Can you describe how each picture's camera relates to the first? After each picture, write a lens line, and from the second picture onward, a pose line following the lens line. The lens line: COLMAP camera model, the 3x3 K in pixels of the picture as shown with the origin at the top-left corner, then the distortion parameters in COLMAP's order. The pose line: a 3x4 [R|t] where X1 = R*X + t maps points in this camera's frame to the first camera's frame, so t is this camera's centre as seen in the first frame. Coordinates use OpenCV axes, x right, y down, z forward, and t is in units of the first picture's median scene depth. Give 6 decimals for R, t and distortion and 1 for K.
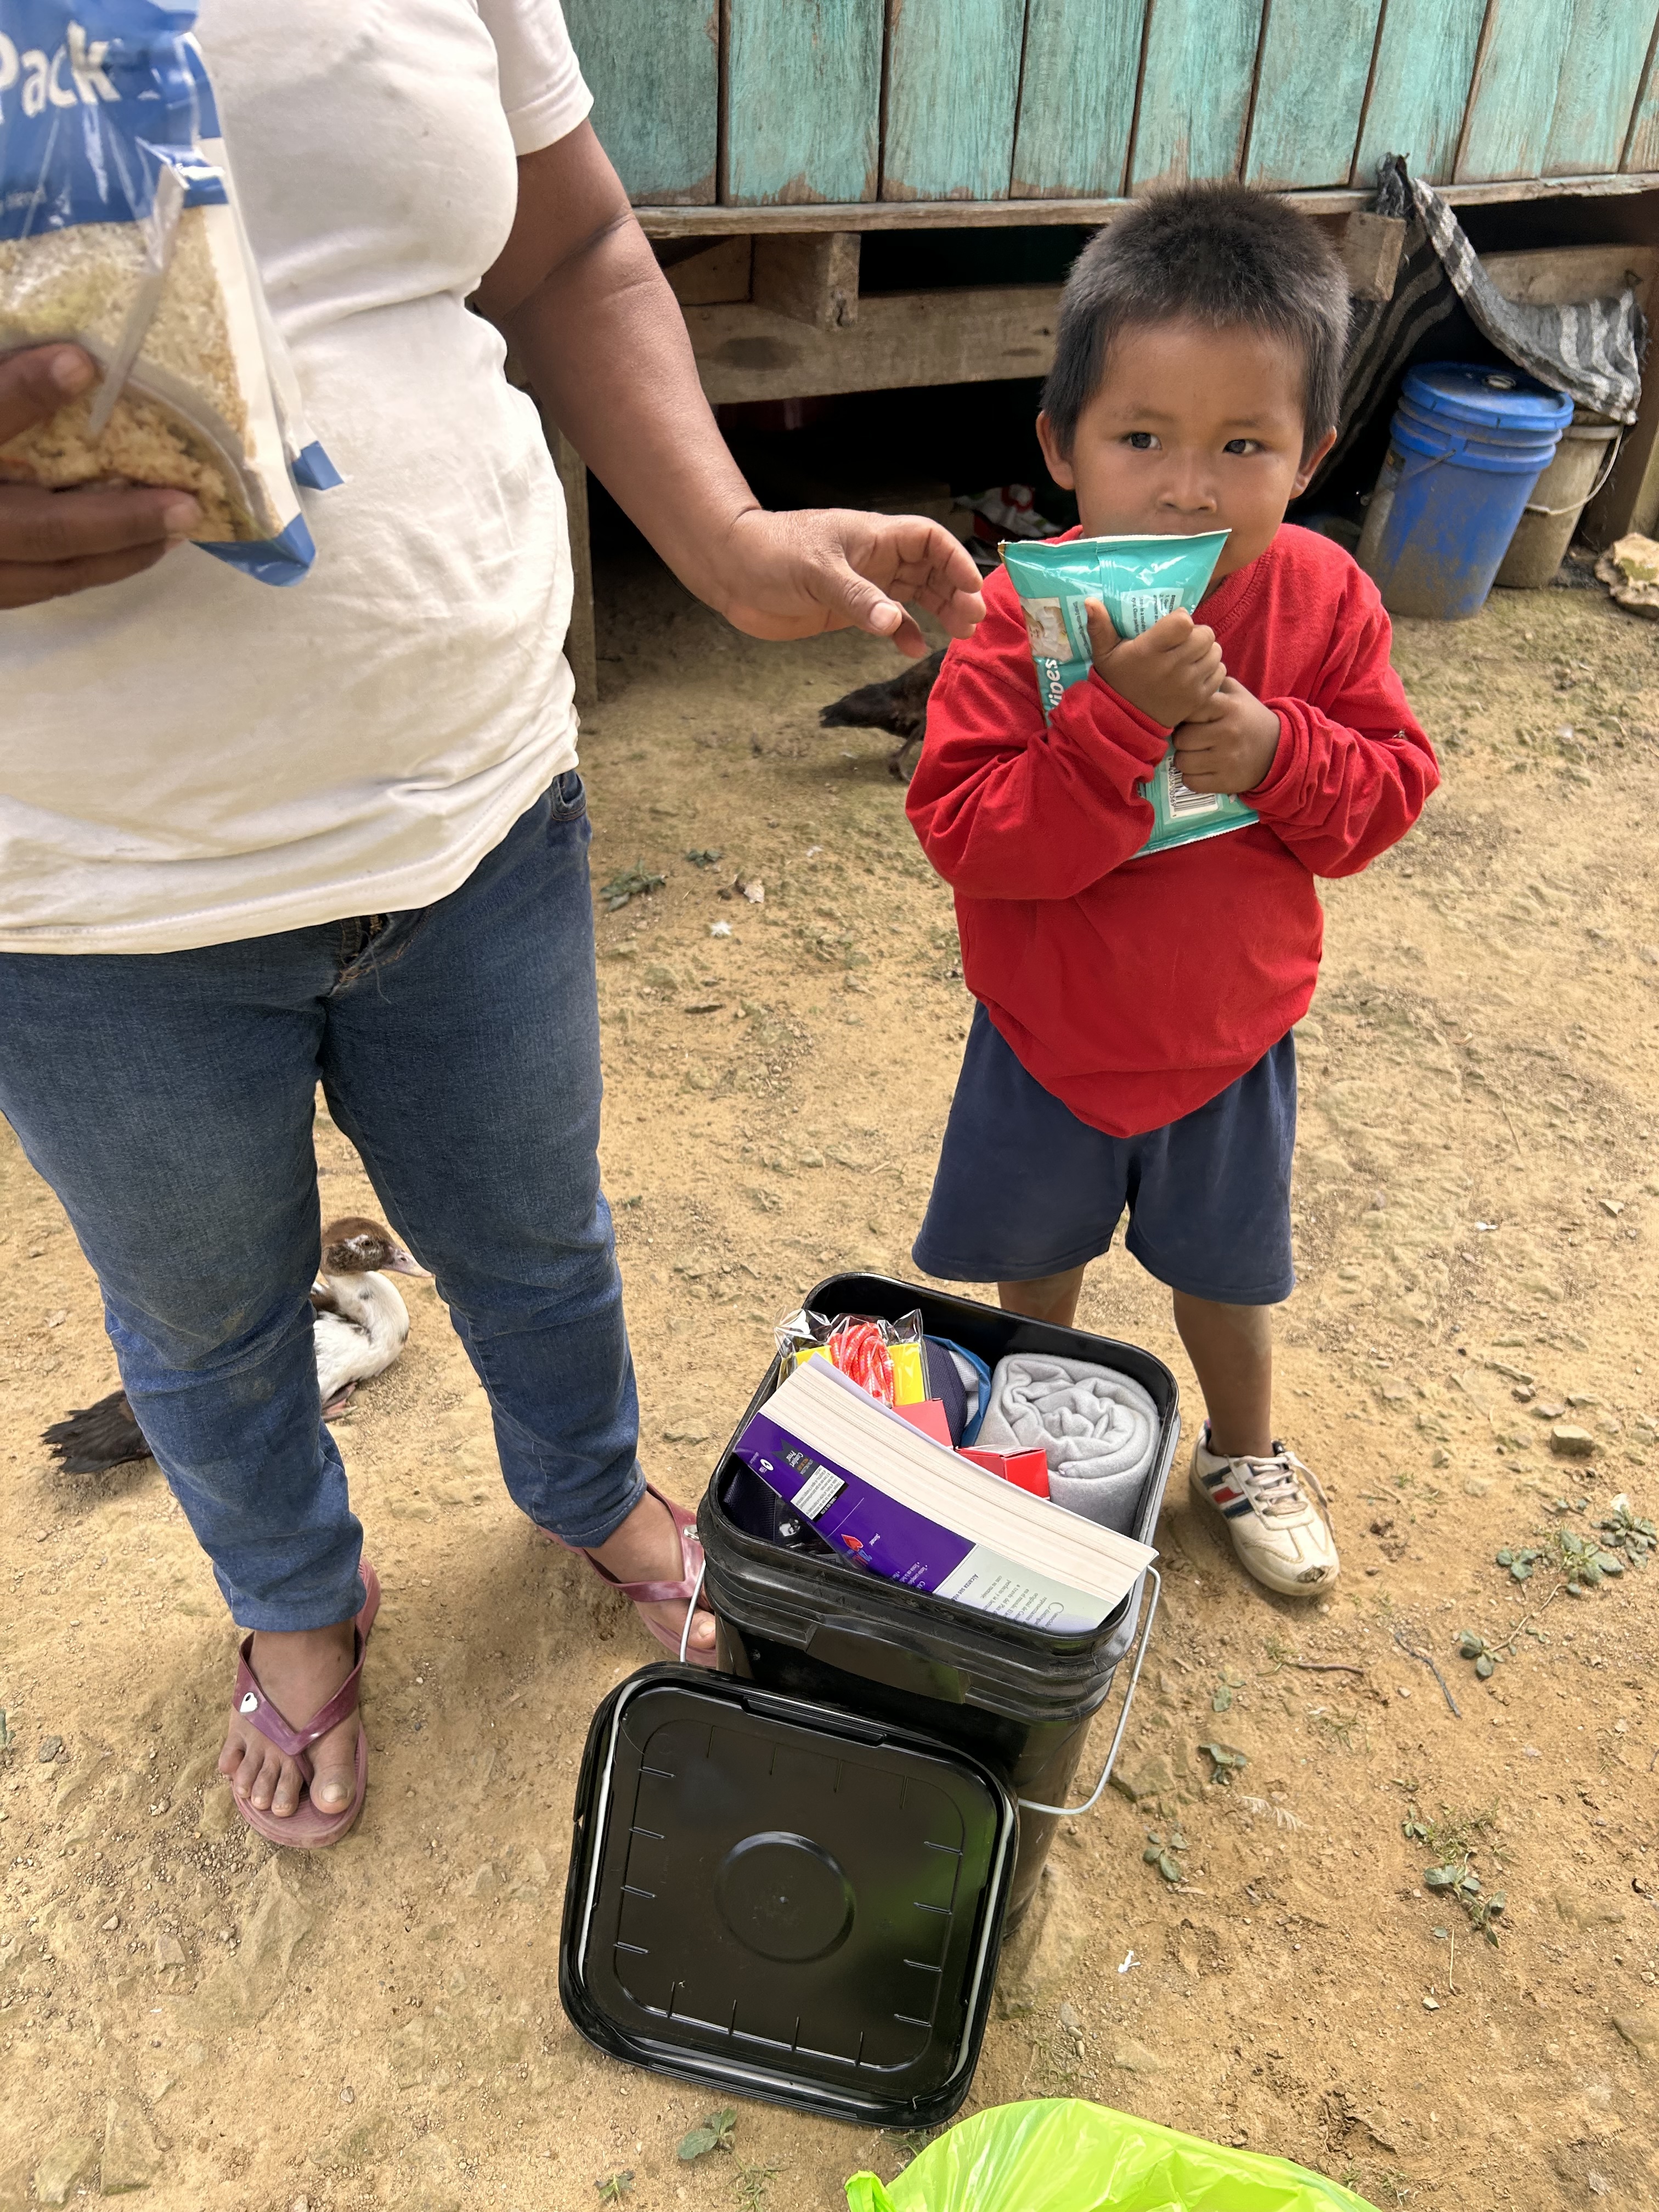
lens RADIAL K [[1667.7, 0, 832.2], [0, 1667.7, 1123.9], [0, 0, 1]] dist [0.043919, -0.050004]
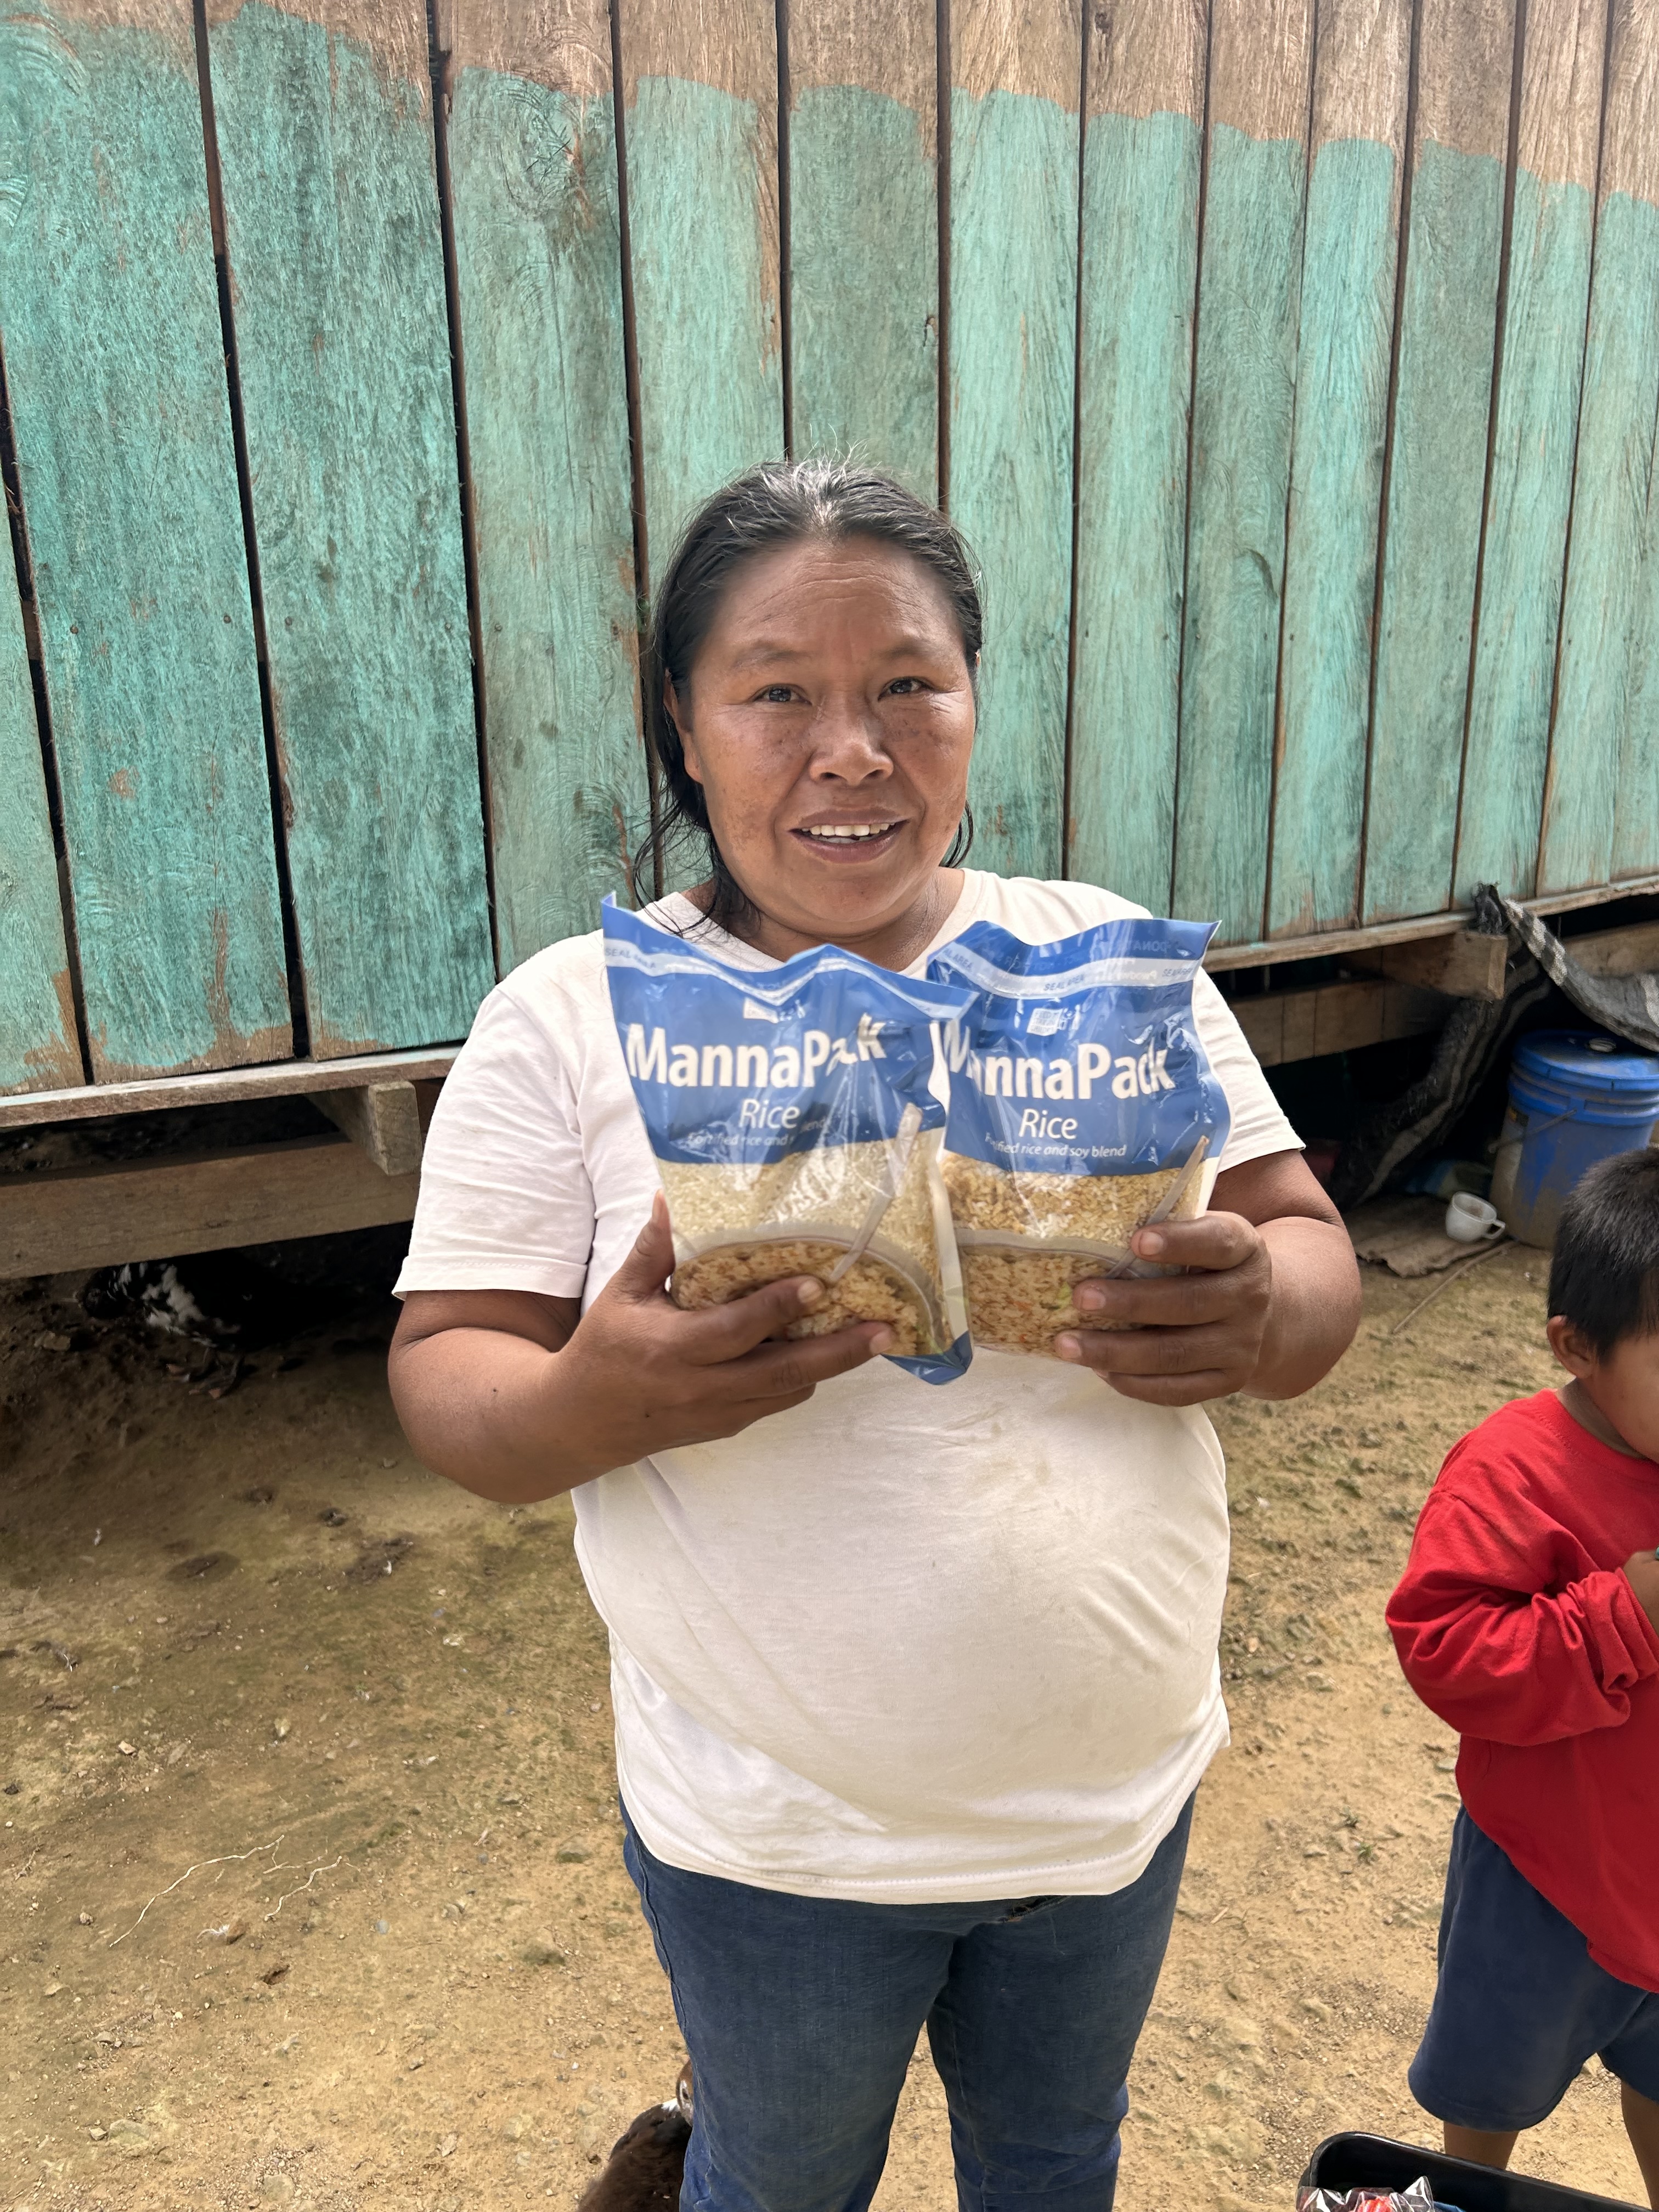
lens RADIAL K [[1667.7, 0, 805.9], [0, 1667.7, 1127.0], [0, 0, 1]] dist [0.043919, -0.050004]
pose [[0.997392, -0.058361, -0.042470, -0.135180], [0.041816, 0.946815, -0.319050, -0.100680], [0.058831, 0.316442, 0.946786, -0.096999]]
